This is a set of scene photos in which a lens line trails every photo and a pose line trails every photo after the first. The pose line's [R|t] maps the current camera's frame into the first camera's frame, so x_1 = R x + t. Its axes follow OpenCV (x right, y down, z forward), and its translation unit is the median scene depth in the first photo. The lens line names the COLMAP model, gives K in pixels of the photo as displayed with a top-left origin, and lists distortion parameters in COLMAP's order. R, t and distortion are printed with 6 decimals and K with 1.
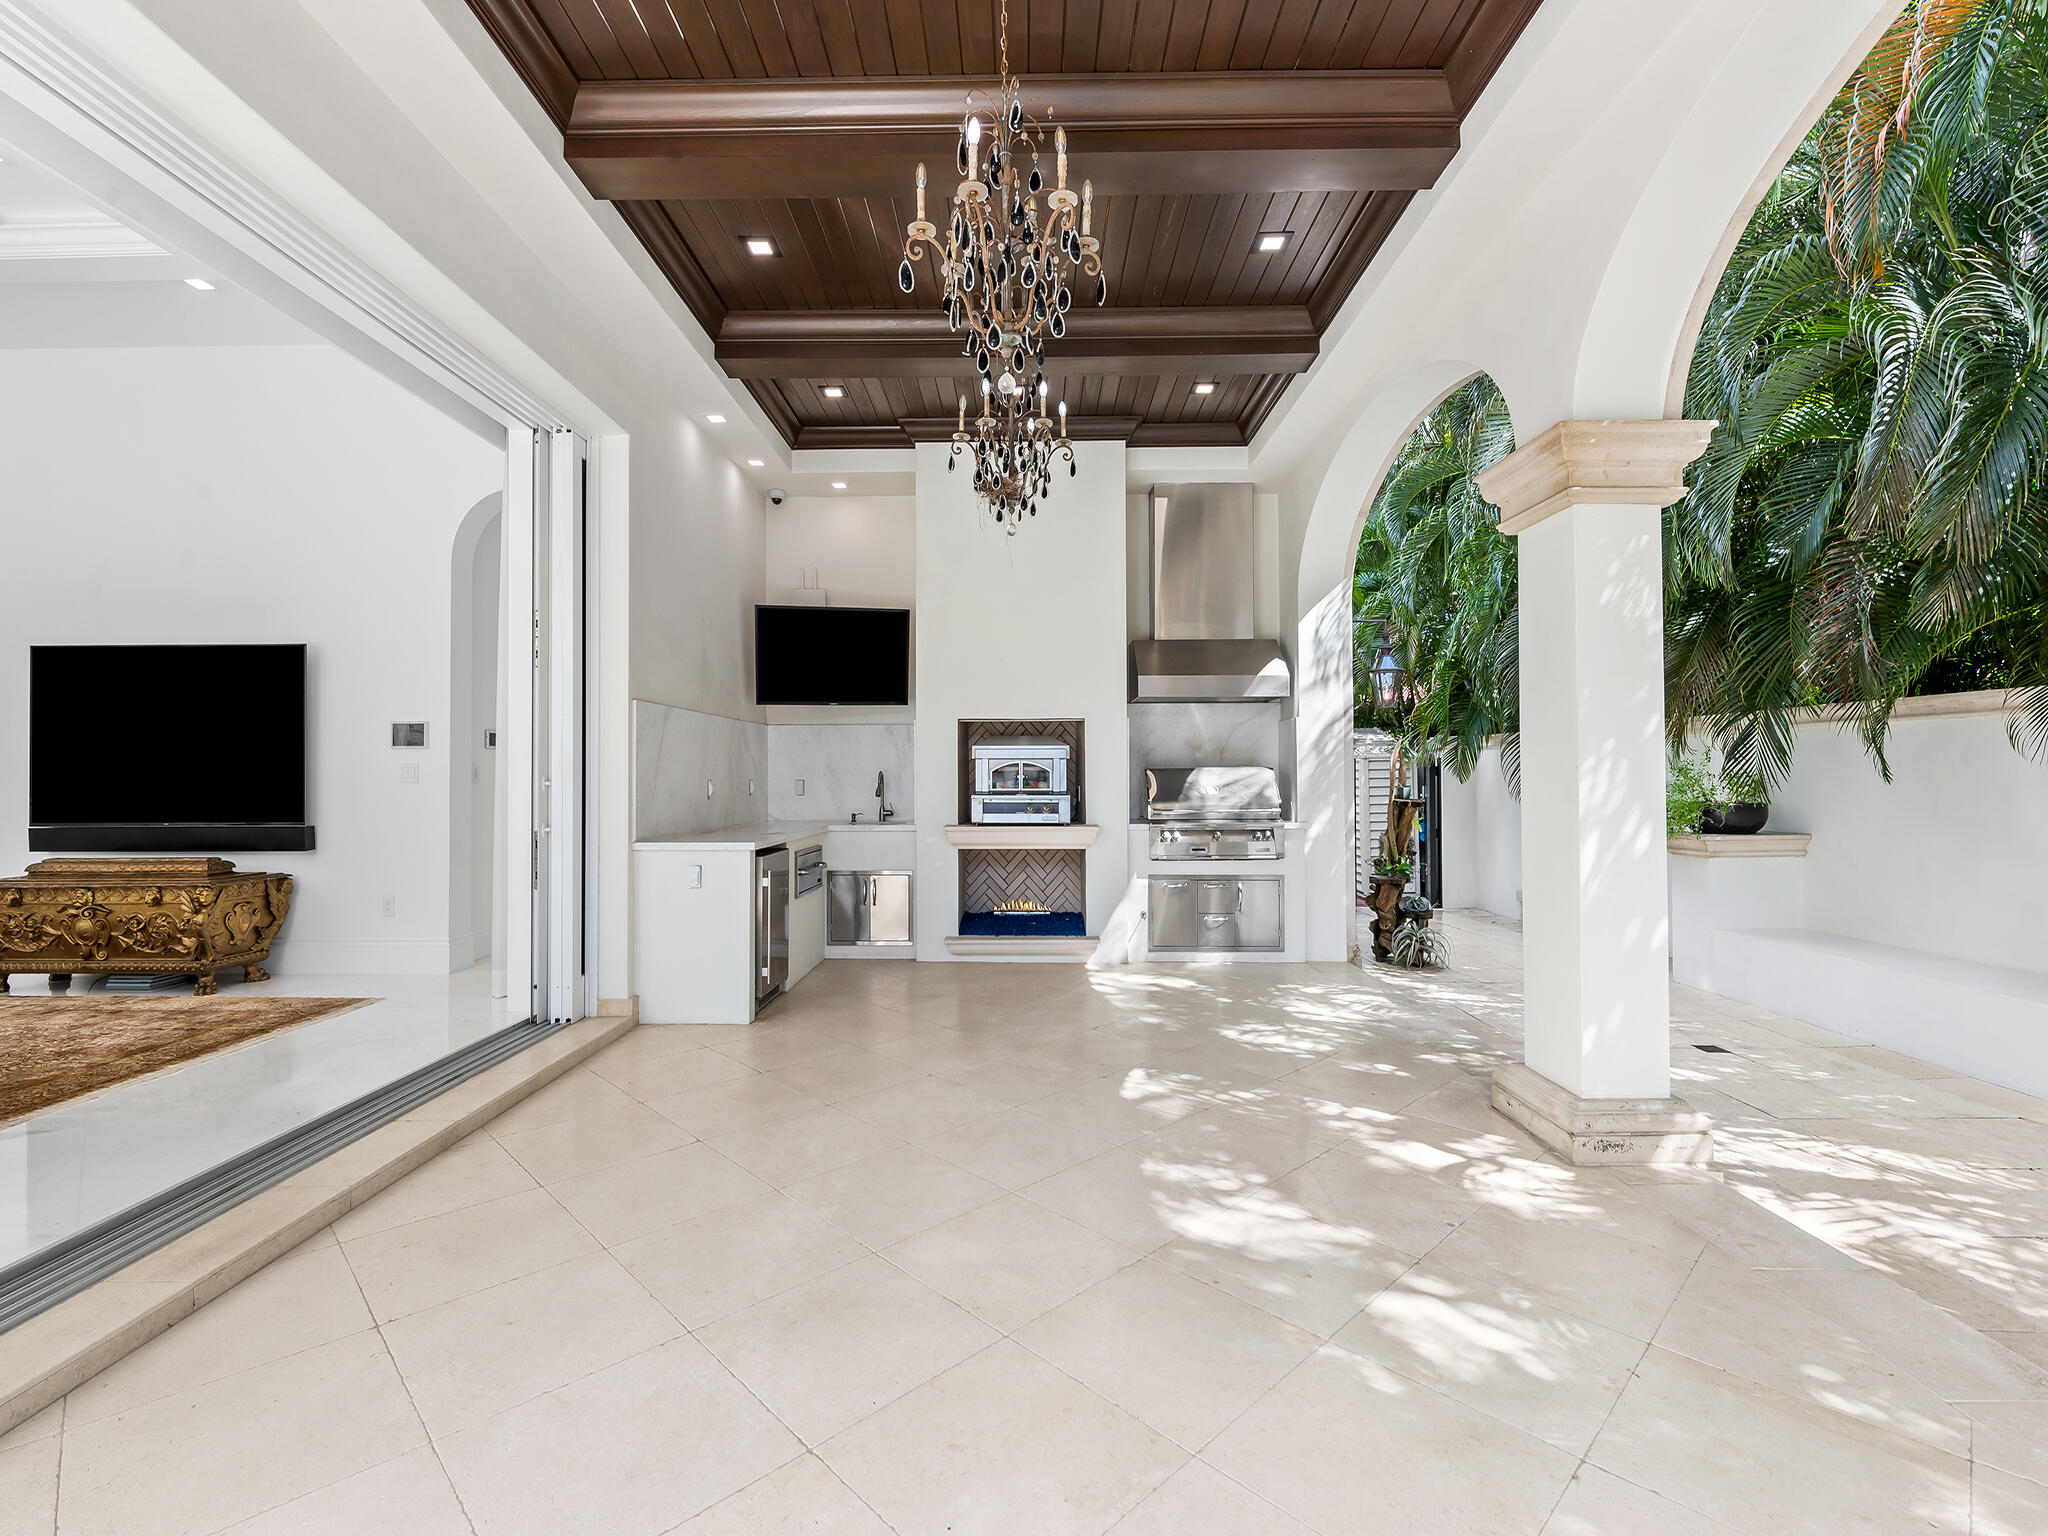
lens RADIAL K [[948.2, 0, 1035.4], [0, 948.2, 768.5], [0, 0, 1]] dist [0.001655, -0.002822]
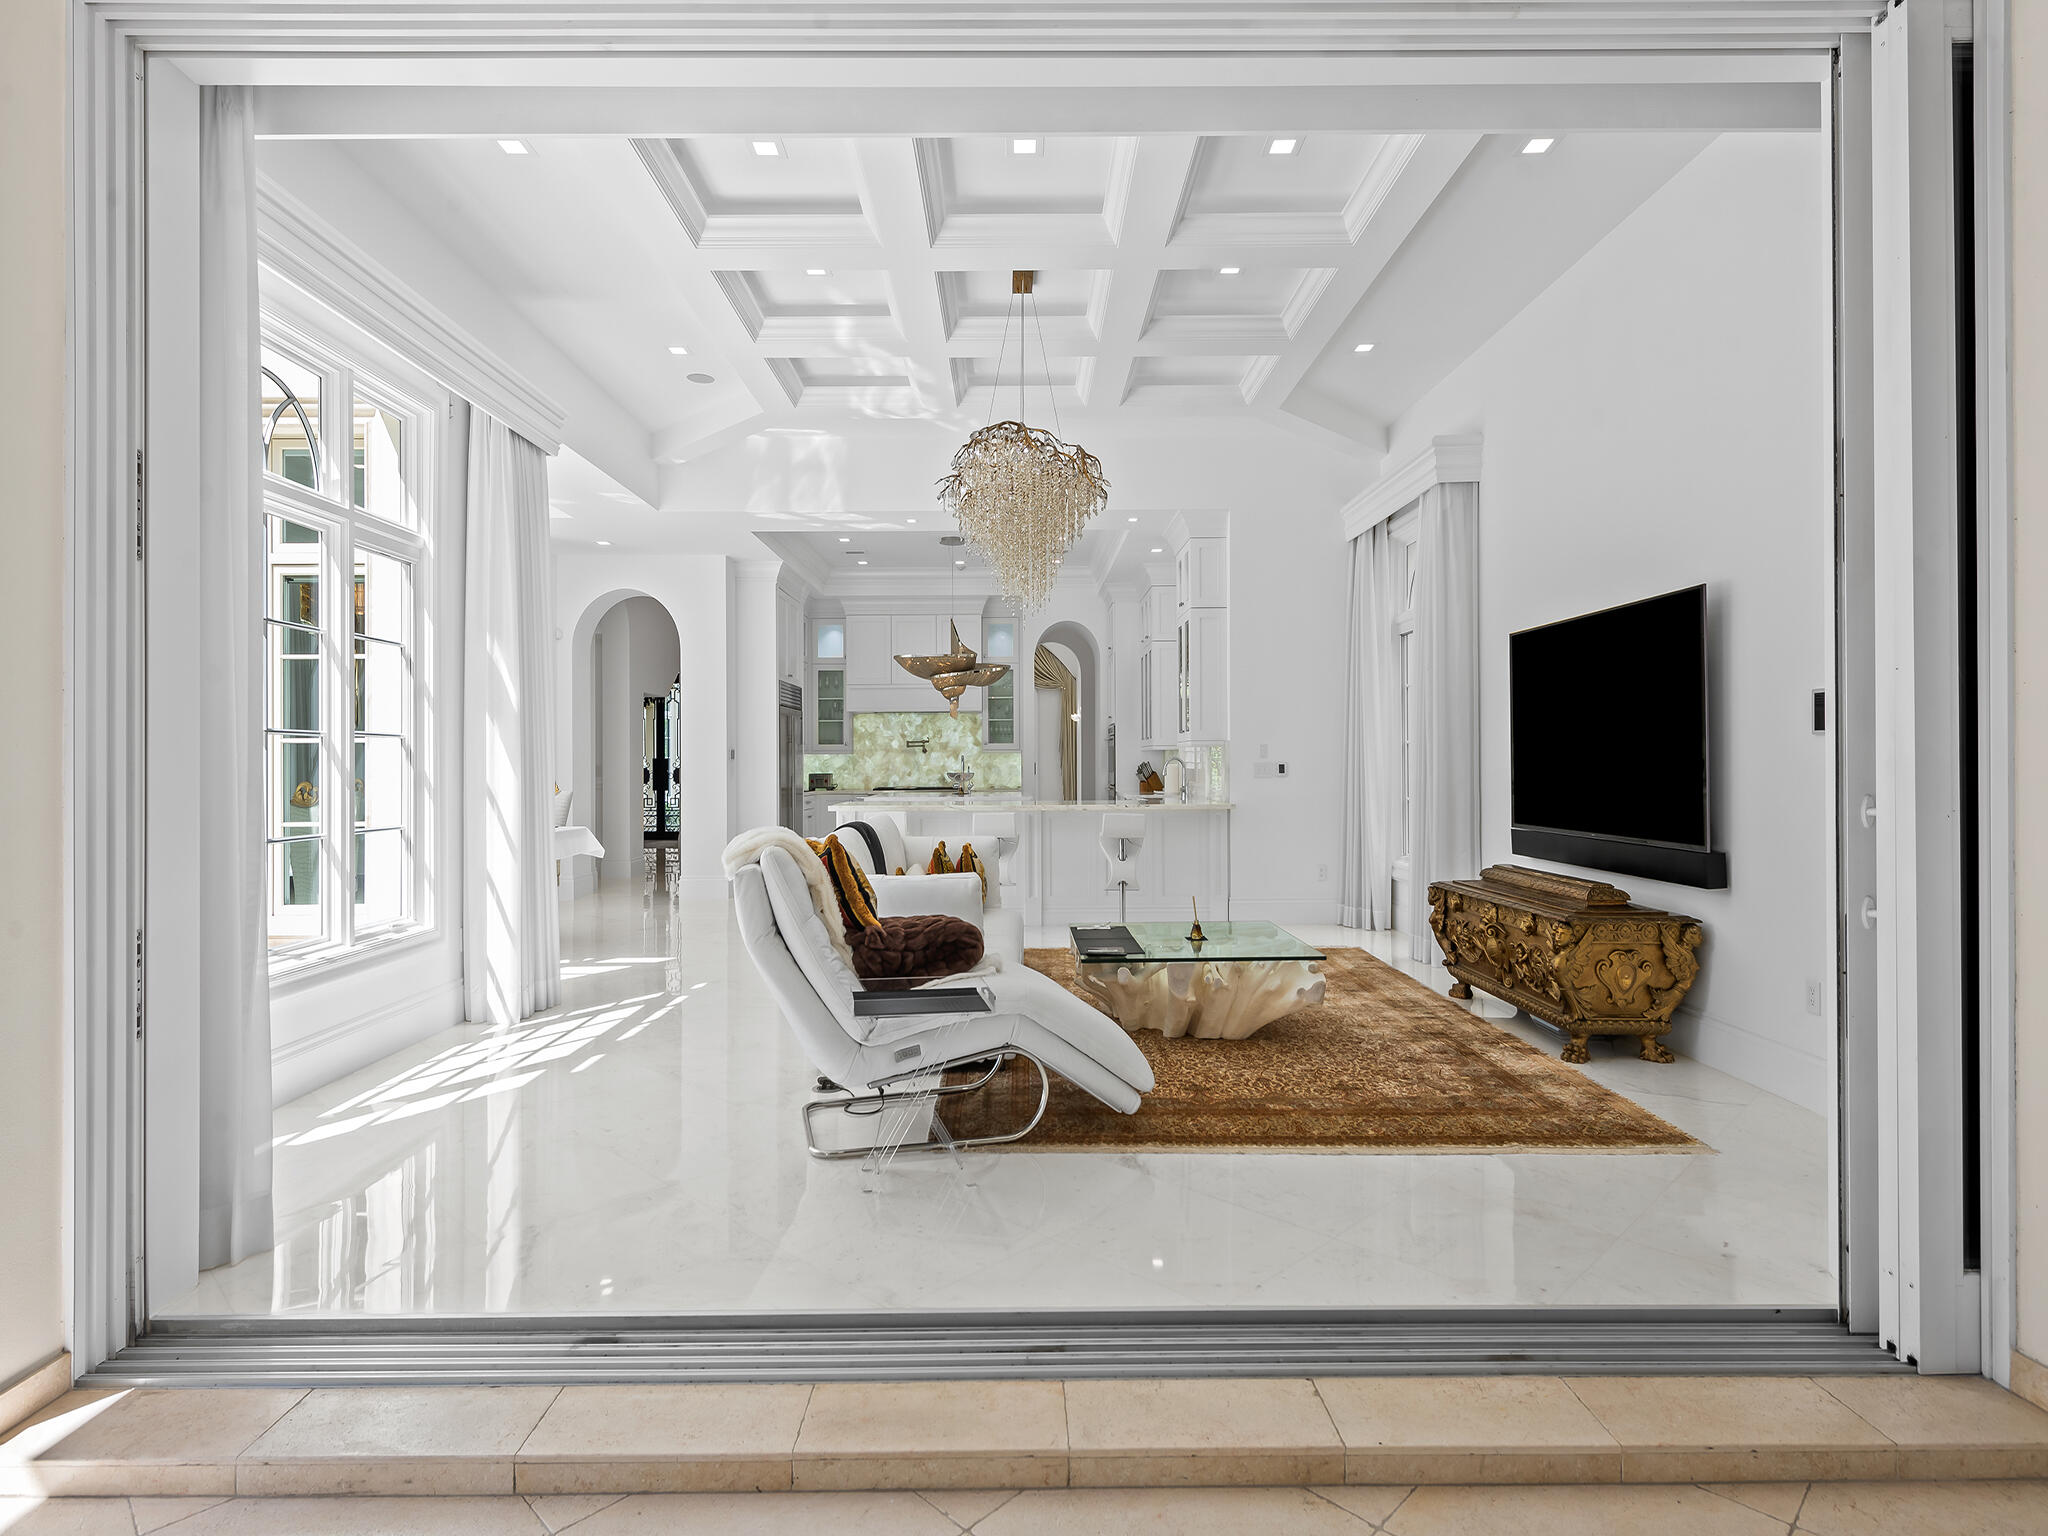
lens RADIAL K [[1072.9, 0, 1017.3], [0, 1072.9, 757.2], [0, 0, 1]] dist [0.007752, -0.002559]
pose [[-0.001331, -0.000853, -0.999999, 0.000713], [0.012728, 0.999919, -0.000870, -0.010901], [0.999918, -0.012729, -0.001320, 0.427519]]
